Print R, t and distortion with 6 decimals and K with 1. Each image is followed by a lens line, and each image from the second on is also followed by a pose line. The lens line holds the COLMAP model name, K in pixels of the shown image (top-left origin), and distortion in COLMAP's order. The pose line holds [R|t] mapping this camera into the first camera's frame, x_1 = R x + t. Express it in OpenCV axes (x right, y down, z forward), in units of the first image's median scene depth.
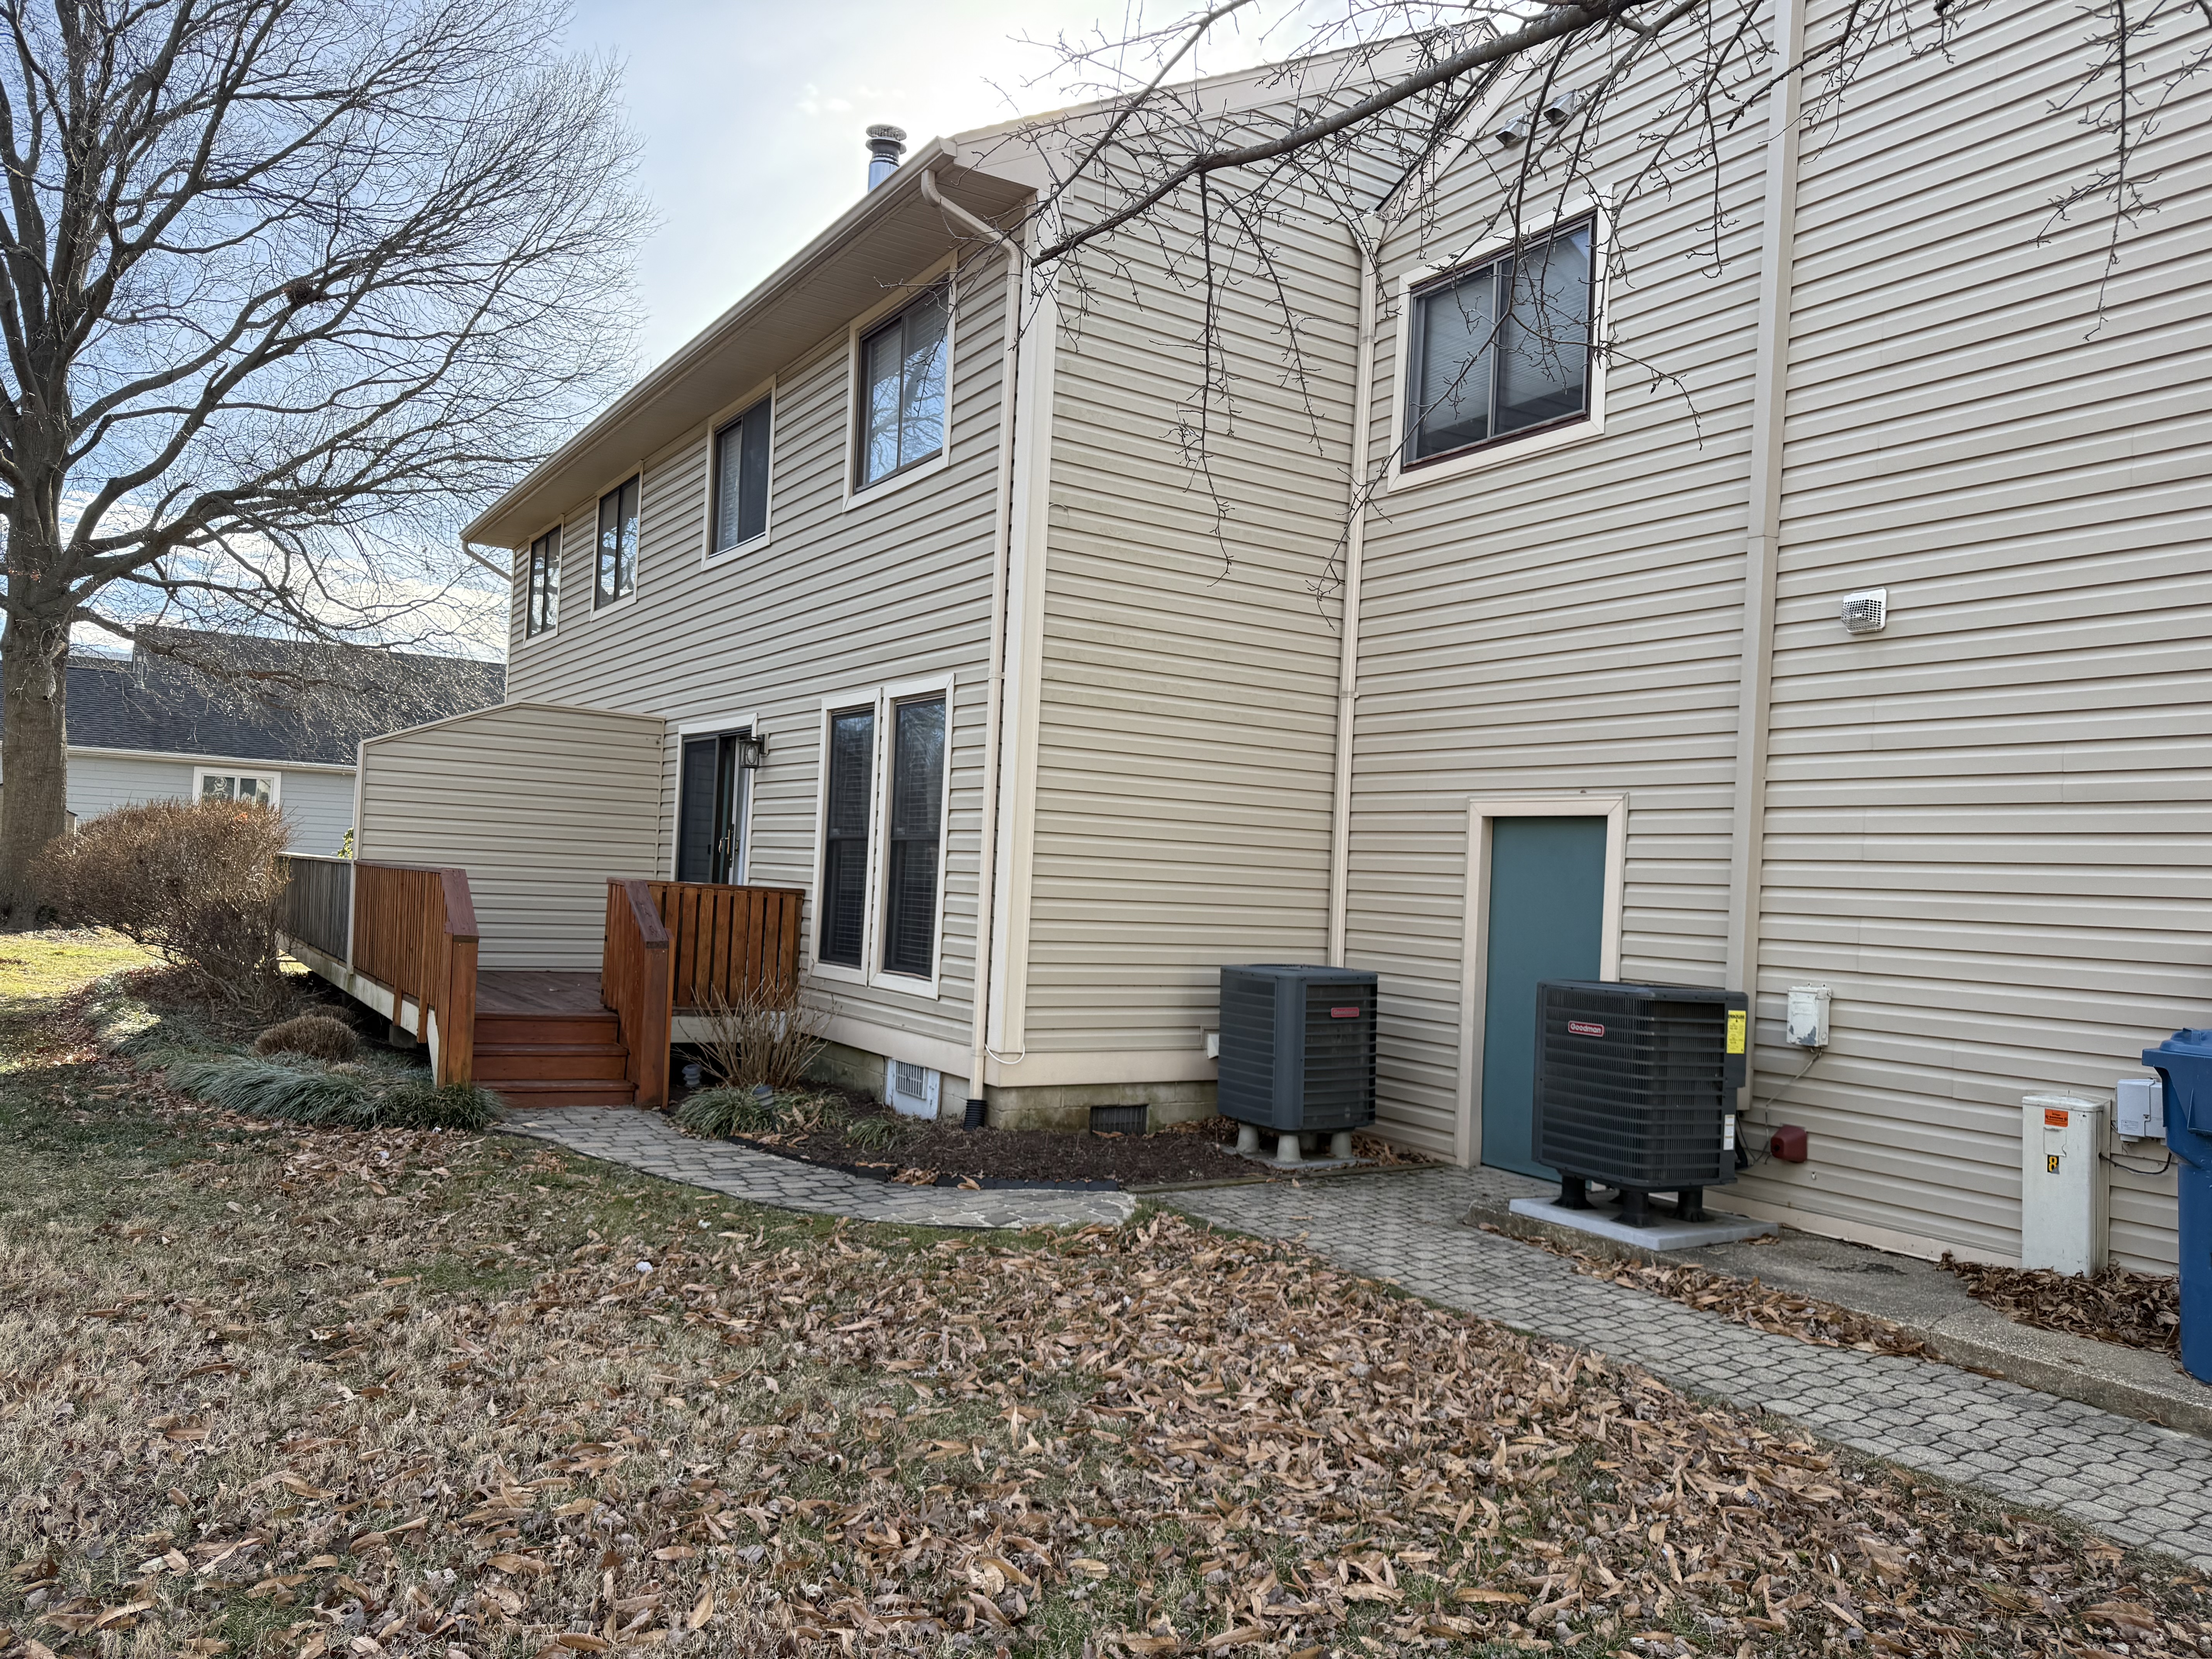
lens RADIAL K [[1577.3, 0, 1110.1], [0, 1577.3, 828.5], [0, 0, 1]] dist [0.057790, -0.053425]
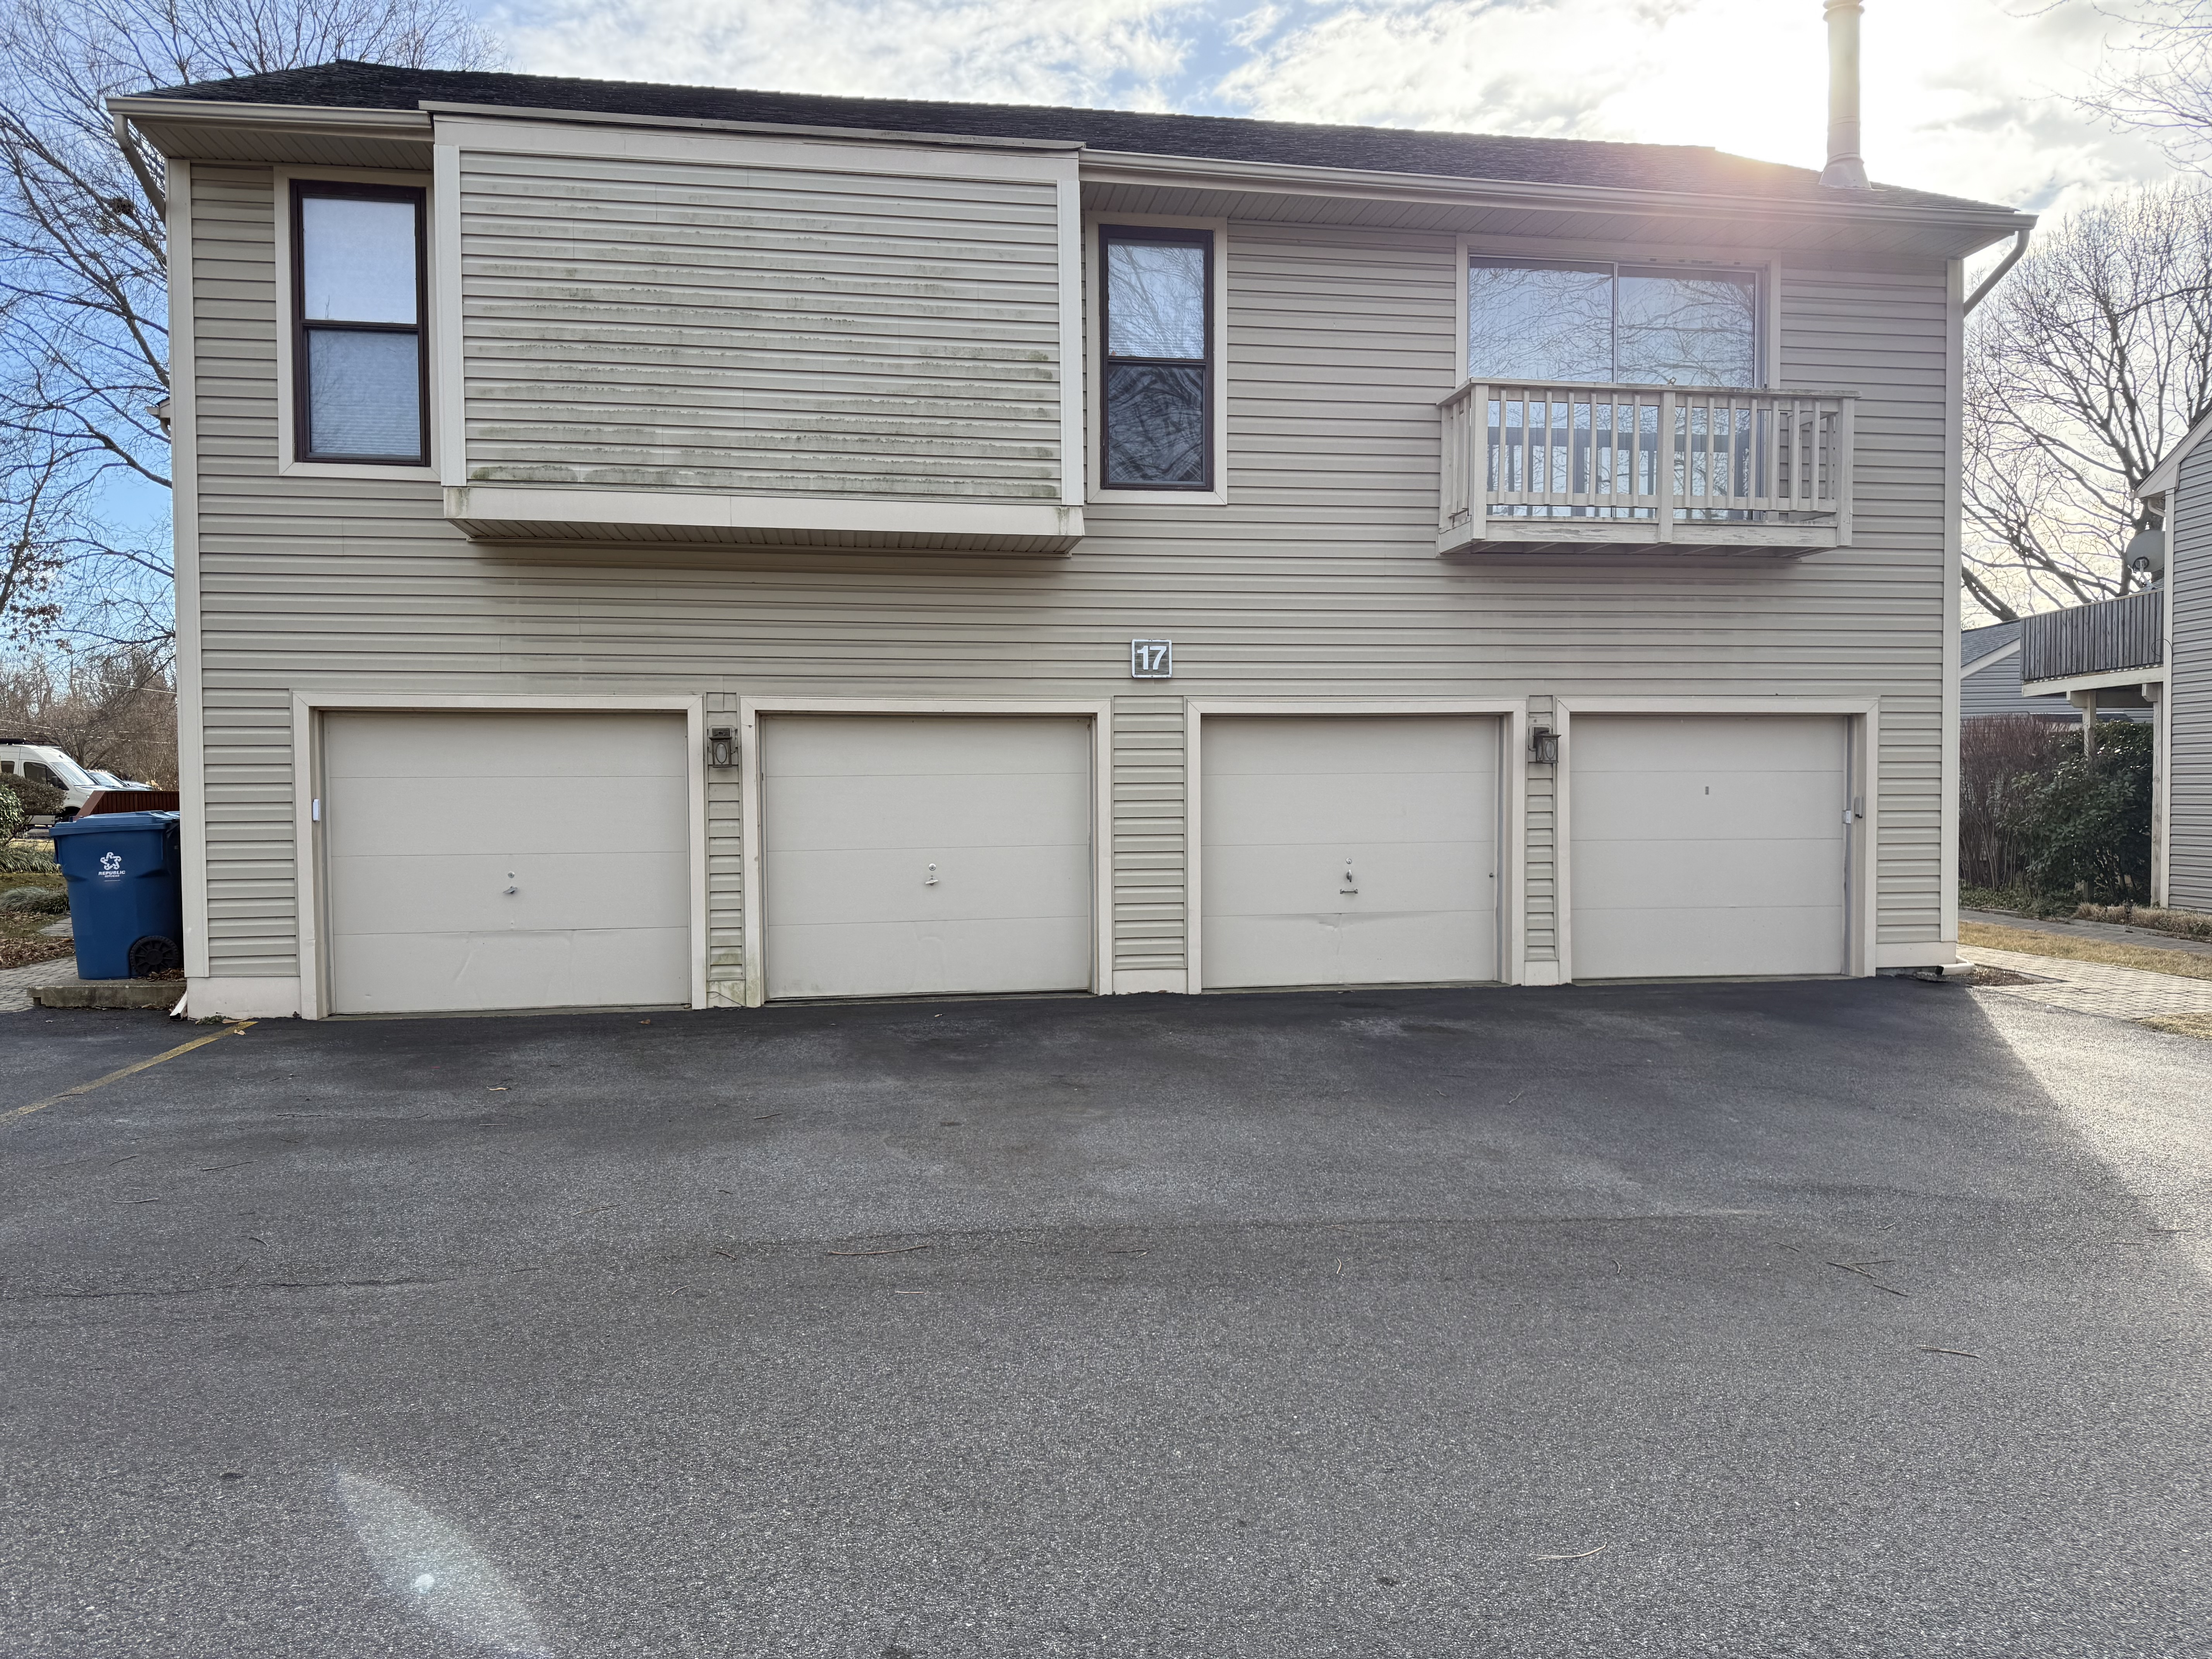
lens RADIAL K [[1577.3, 0, 1111.7], [0, 1577.3, 832.3], [0, 0, 1]] dist [0.057790, -0.053425]
pose [[0.405940, -0.077065, 0.910645, -0.544782], [0.005005, 0.996611, 0.082109, -0.010802], [-0.913886, -0.028773, 0.404950, 0.170187]]
